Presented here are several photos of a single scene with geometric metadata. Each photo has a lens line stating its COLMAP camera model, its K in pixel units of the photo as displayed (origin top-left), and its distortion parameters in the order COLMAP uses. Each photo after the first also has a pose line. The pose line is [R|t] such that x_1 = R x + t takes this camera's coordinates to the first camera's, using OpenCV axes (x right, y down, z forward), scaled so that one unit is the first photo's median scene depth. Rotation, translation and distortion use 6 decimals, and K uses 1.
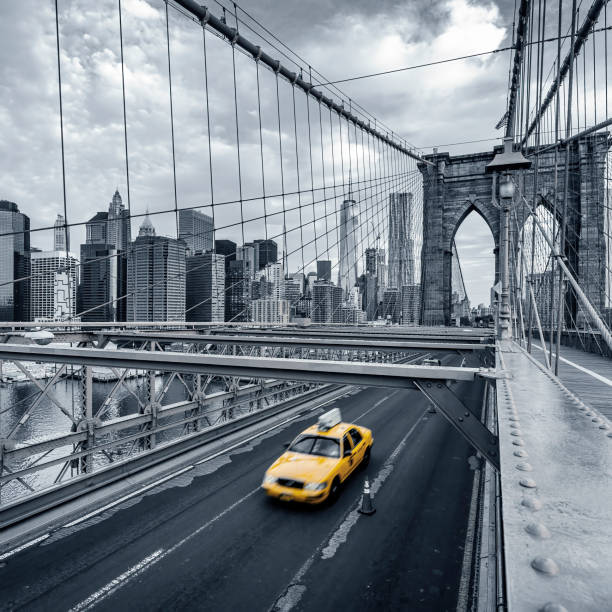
lens RADIAL K [[444.1, 0, 326.8], [0, 444.1, 307.8], [0, 0, 1]] dist [0.026323, 0.000032]
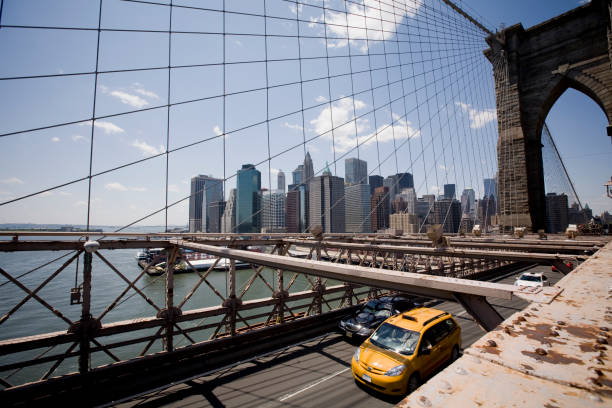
lens RADIAL K [[285.5, 0, 306.0], [0, 285.5, 204.0], [0, 0, 1]] dist [-0.023205, 0.000048]
pose [[0.876376, -0.042947, -0.479709, 0.044052], [0.013848, 0.997851, -0.064036, 0.002669], [0.481429, 0.049477, 0.875088, 0.106131]]
